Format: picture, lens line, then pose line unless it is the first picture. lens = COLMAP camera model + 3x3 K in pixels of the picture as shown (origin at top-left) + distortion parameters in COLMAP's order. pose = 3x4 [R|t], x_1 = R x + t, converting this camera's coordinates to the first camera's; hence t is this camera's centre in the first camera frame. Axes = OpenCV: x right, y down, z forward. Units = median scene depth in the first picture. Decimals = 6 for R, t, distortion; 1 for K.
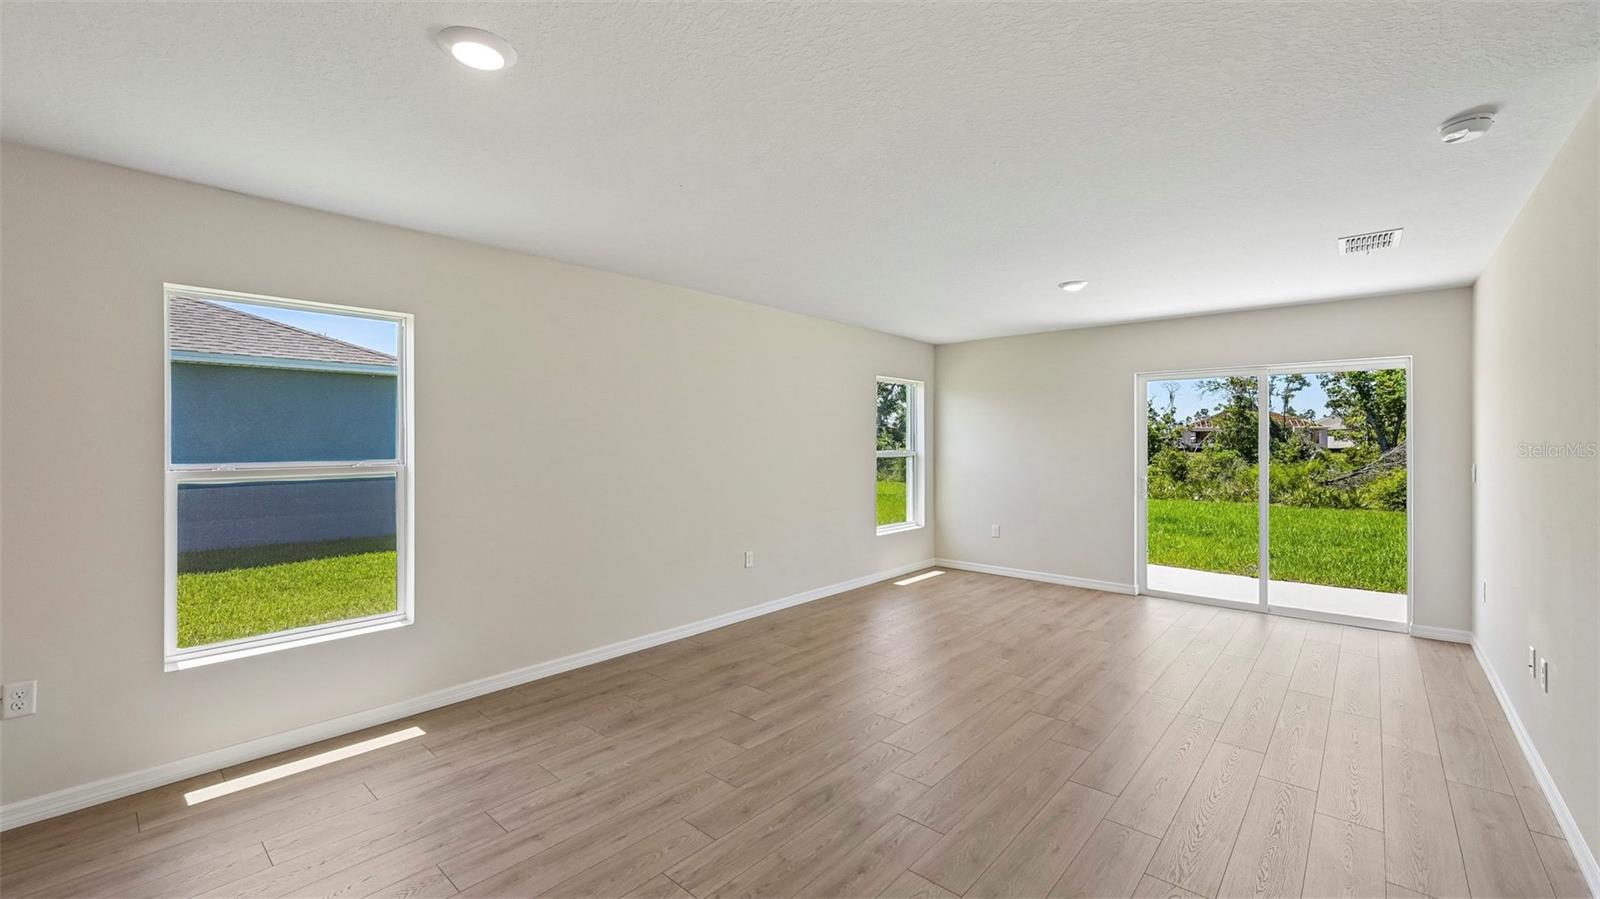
lens RADIAL K [[649.4, 0, 805.0], [0, 649.4, 440.2], [0, 0, 1]] dist [0.000621, 0.000230]
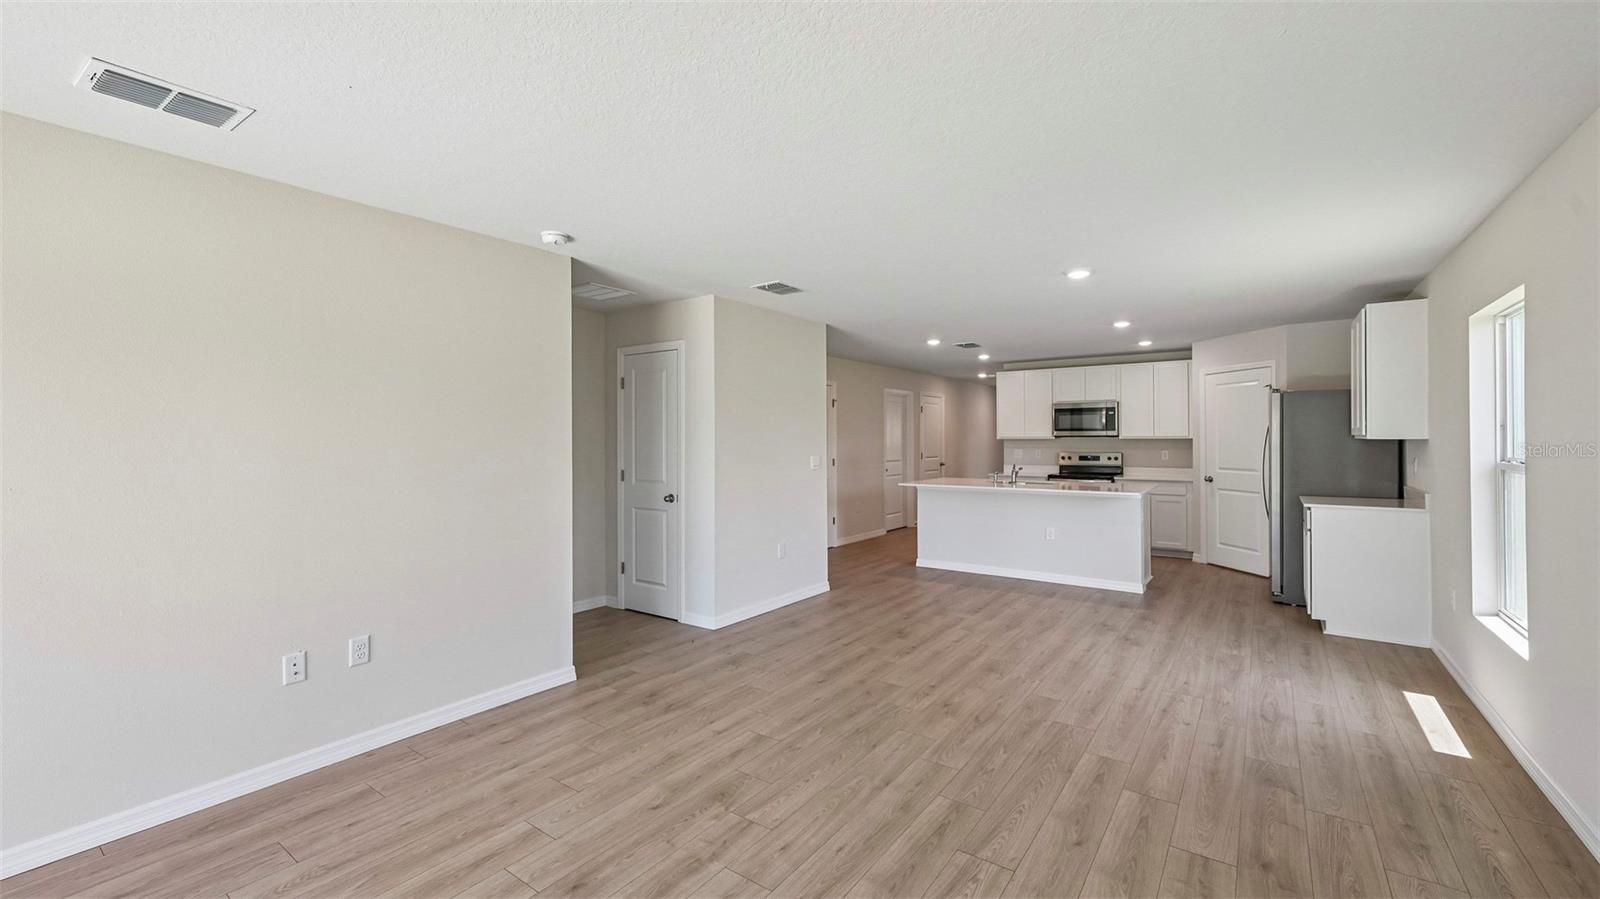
lens RADIAL K [[649.4, 0, 805.0], [0, 649.4, 440.2], [0, 0, 1]] dist [0.000621, 0.000230]
pose [[-0.994645, 0.002381, -0.103320, 0.245018], [0.002106, 0.999994, 0.002768, -0.000579], [0.103326, 0.002535, -0.994644, 1.087688]]
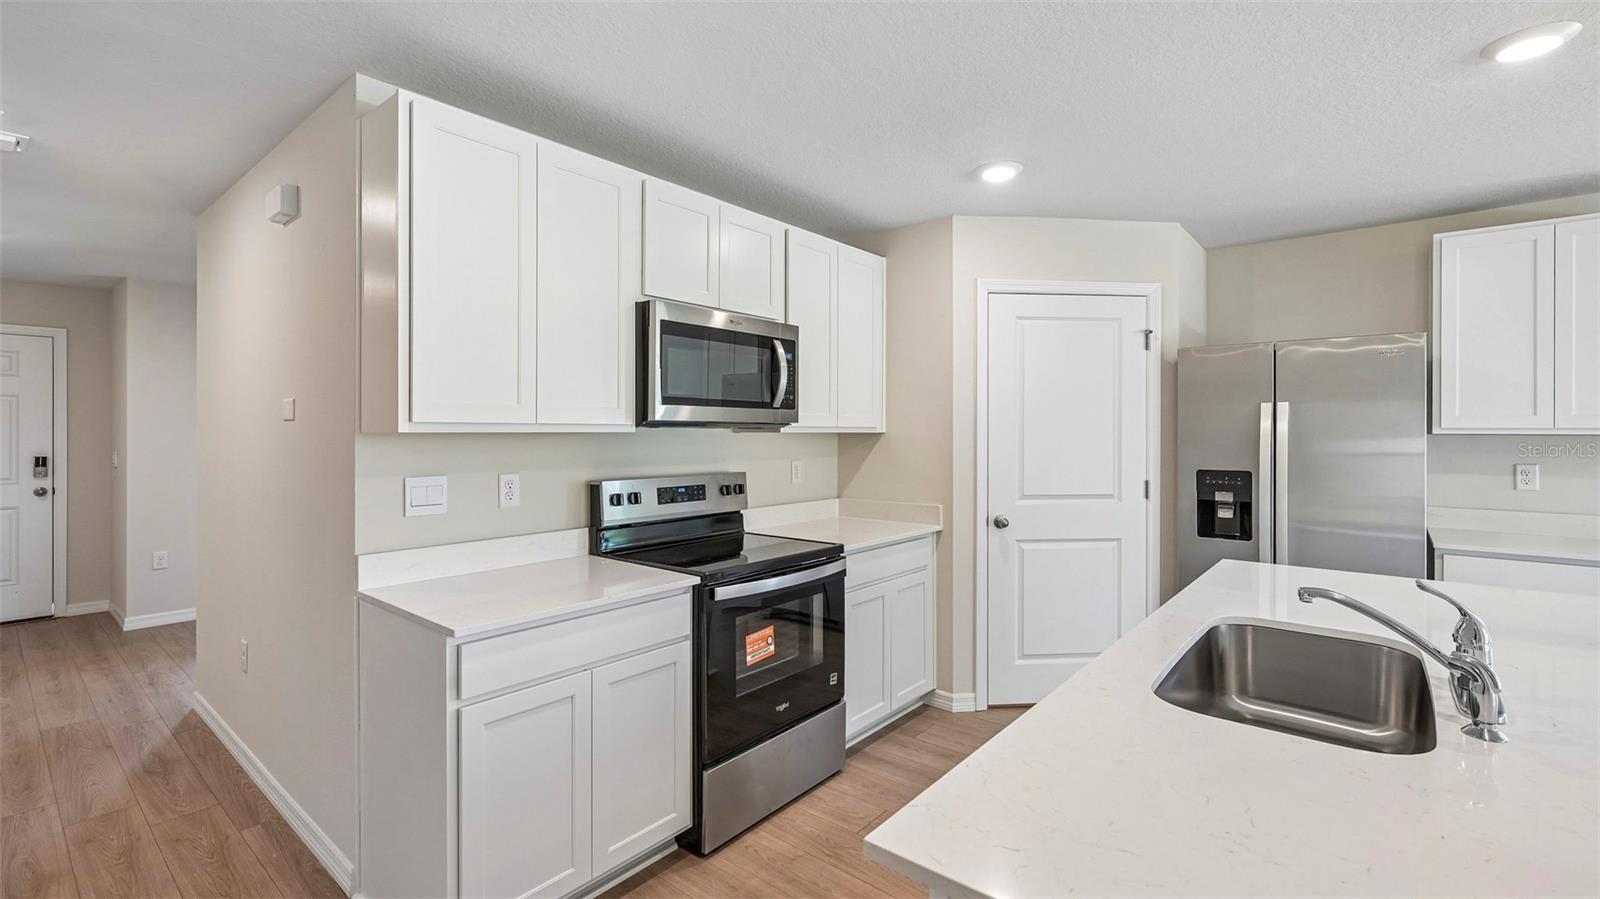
lens RADIAL K [[689.9, 0, 801.2], [0, 689.9, 433.4], [0, 0, 1]] dist [-0.000438, -0.000025]
pose [[0.024947, -0.001023, -0.999688, -0.082156], [-0.002772, 0.999996, -0.001092, 0.002928], [0.999685, 0.002799, 0.024944, -0.383377]]
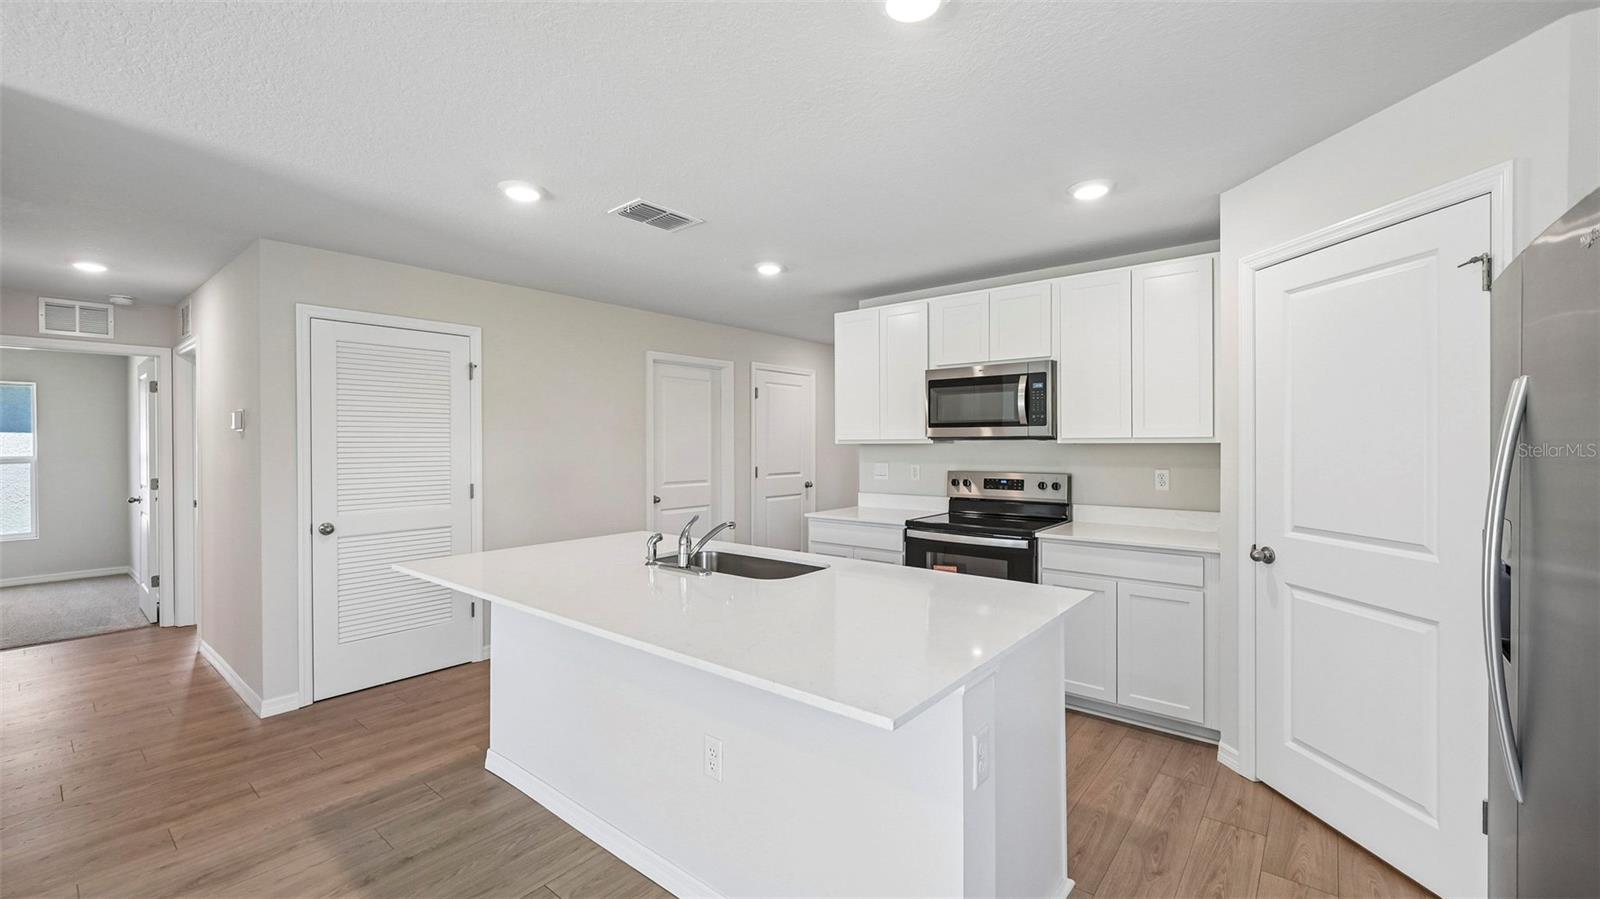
lens RADIAL K [[649.4, 0, 805.0], [0, 649.4, 440.2], [0, 0, 1]] dist [0.000621, 0.000230]
pose [[-0.999337, 0.002376, -0.036321, -0.369367], [0.002461, 0.999994, -0.002304, -0.000735], [0.036316, -0.002392, -0.999338, 0.305905]]
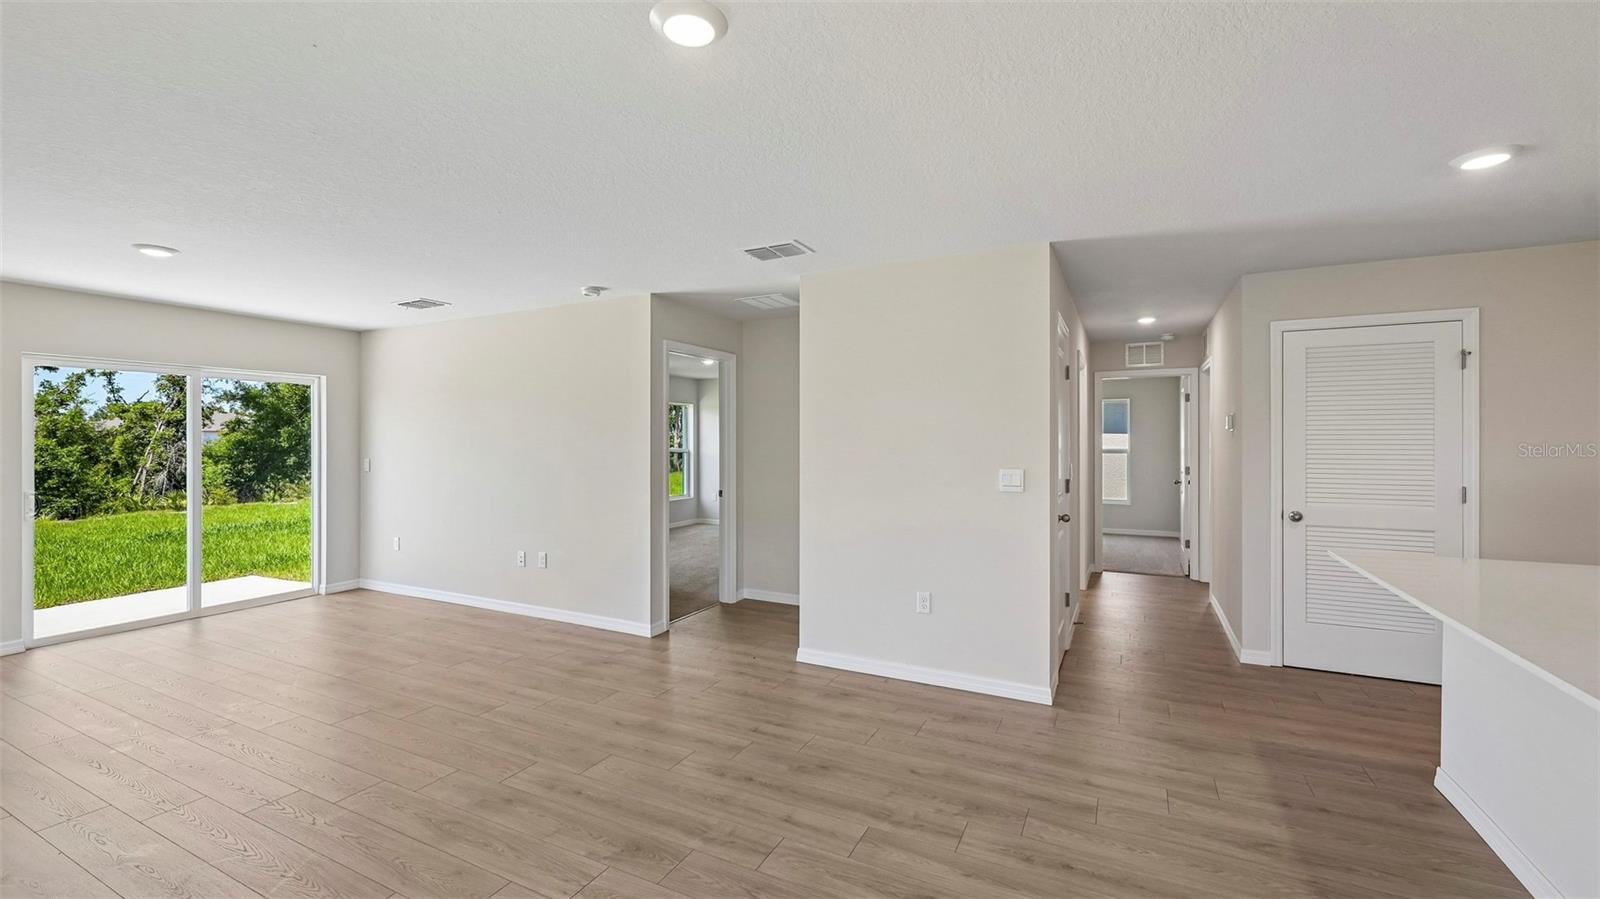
lens RADIAL K [[649.4, 0, 805.0], [0, 649.4, 440.2], [0, 0, 1]] dist [0.000621, 0.000230]
pose [[-0.251934, 0.001271, 0.967744, -0.489921], [0.001513, 0.999998, -0.000919, -0.001215], [-0.967743, 0.001232, -0.251936, 0.361075]]
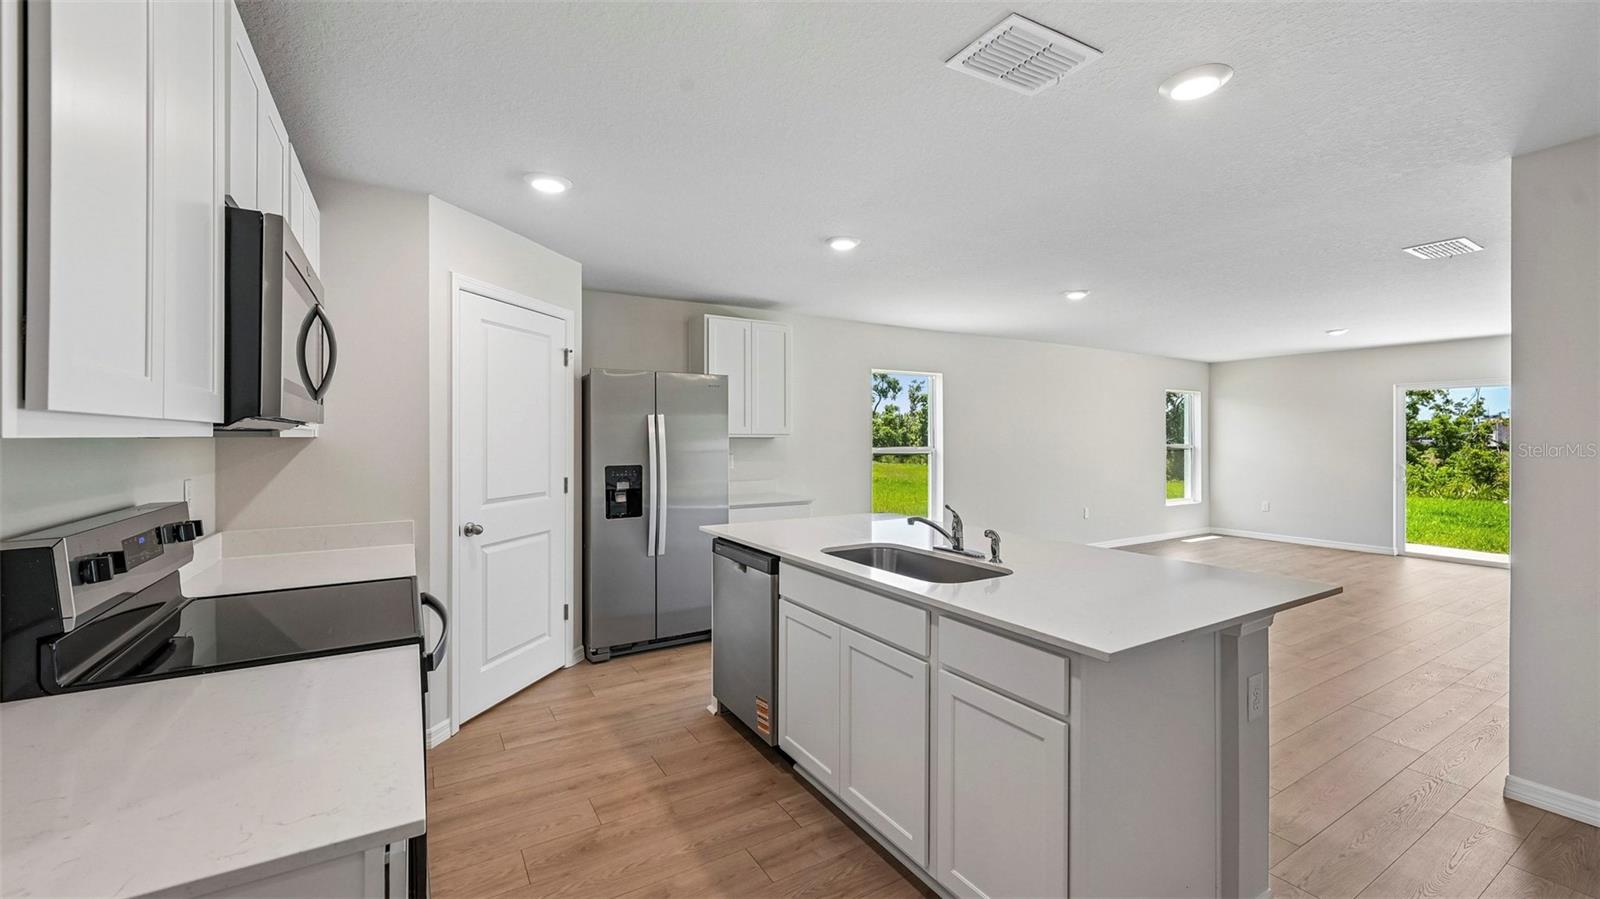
lens RADIAL K [[649.4, 0, 805.0], [0, 649.4, 440.2], [0, 0, 1]] dist [0.000621, 0.000230]
pose [[0.956615, -0.000616, -0.291354, -0.268478], [0.001638, 0.999993, 0.003261, 0.002534], [0.291350, -0.003597, 0.956610, -0.657874]]
